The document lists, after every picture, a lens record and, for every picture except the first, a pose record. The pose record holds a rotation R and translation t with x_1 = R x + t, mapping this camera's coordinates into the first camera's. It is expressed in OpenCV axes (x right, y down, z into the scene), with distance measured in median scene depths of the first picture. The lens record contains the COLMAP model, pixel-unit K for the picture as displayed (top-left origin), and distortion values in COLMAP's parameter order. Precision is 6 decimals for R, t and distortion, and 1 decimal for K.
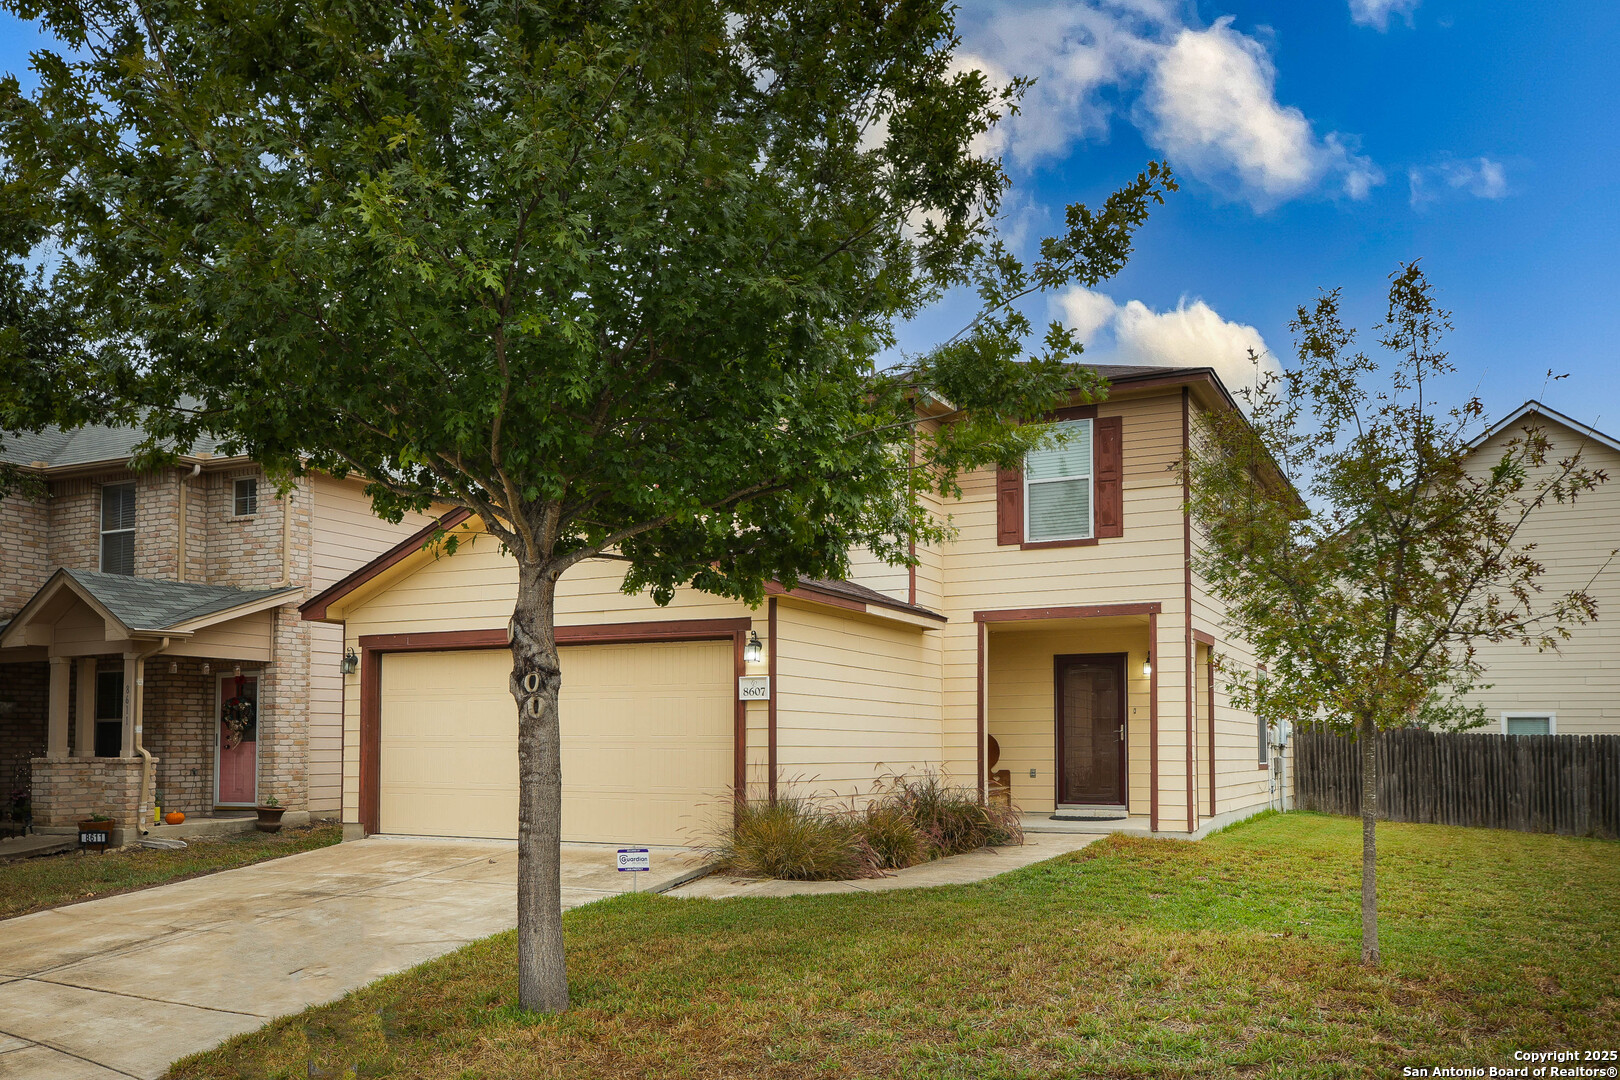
lens RADIAL K [[1289.2, 0, 809.0], [0, 1289.2, 577.0], [0, 0, 1]] dist [0.014294, 0.003129]
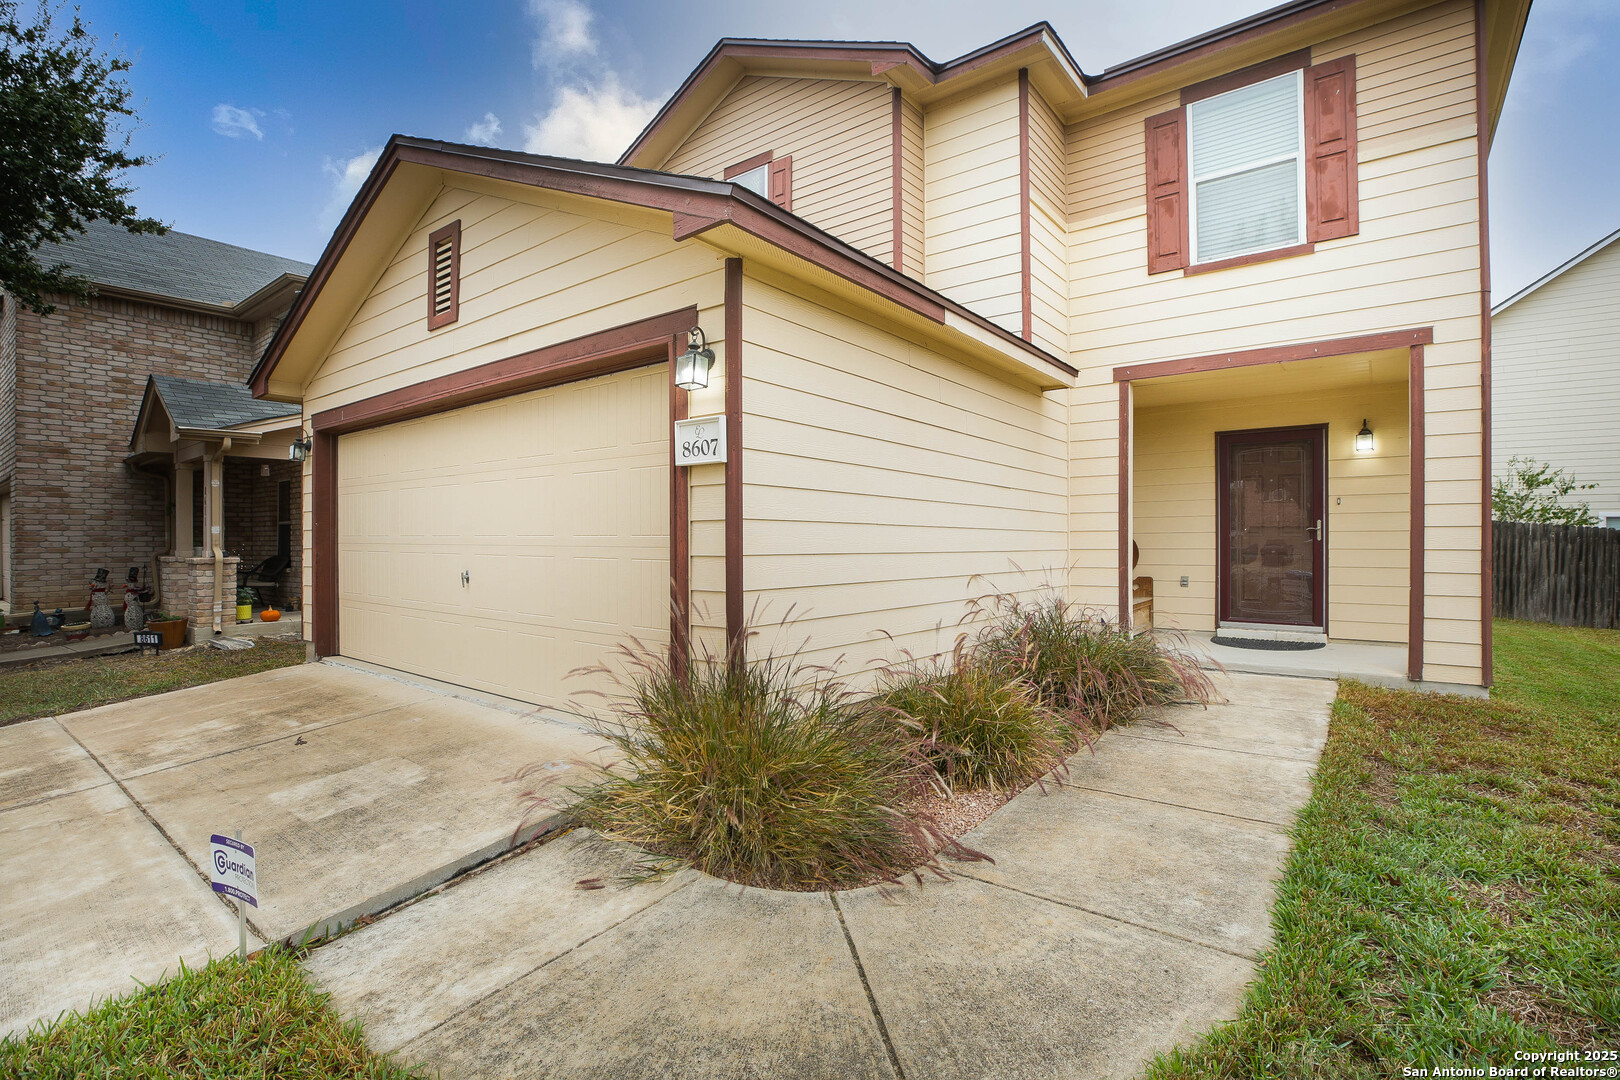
lens RADIAL K [[922.3, 0, 710.6], [0, 922.3, 510.2], [0, 0, 1]] dist [-0.025080, 0.000339]
pose [[0.969156, -0.008579, -0.246299, 0.036497], [0.031609, 0.995467, 0.089706, 0.058952], [0.244413, -0.094724, 0.965034, 0.474721]]
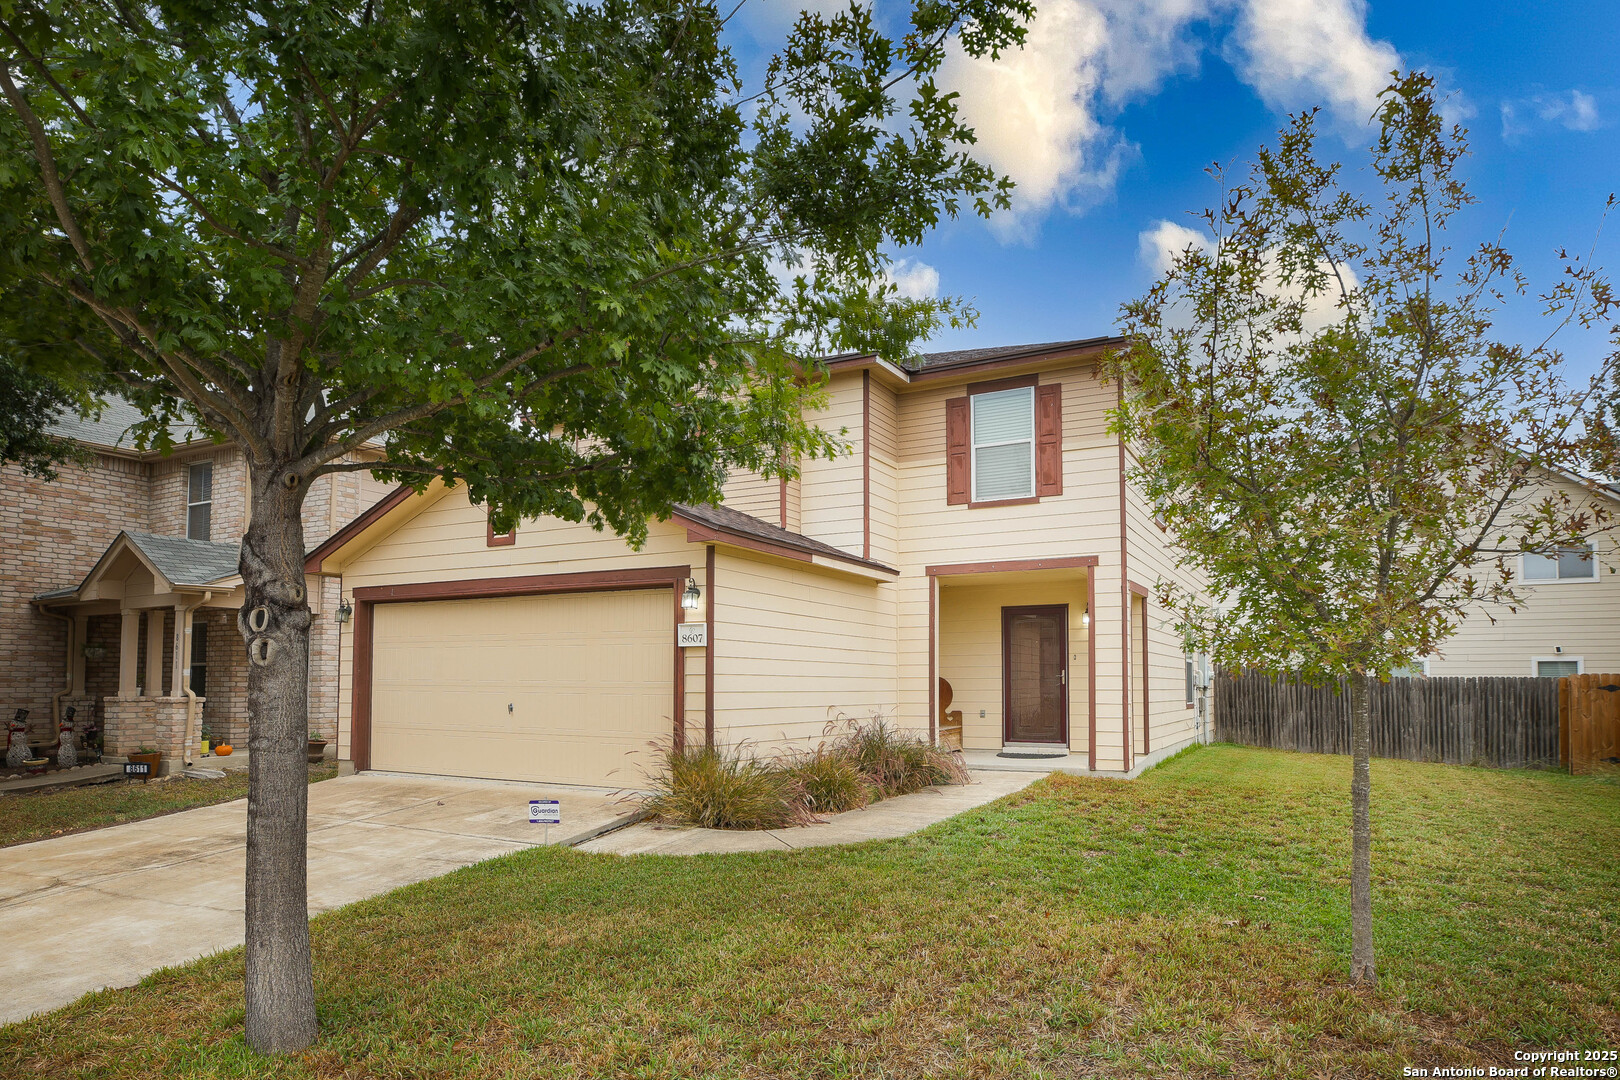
lens RADIAL K [[1029.0, 0, 782.8], [0, 1029.0, 548.5], [0, 0, 1]] dist [-0.019805, 0.003190]
pose [[0.999419, -0.003486, -0.033893, 0.040915], [0.003413, 0.999992, -0.002214, 0.014871], [0.033900, 0.002097, 0.999423, 0.142628]]
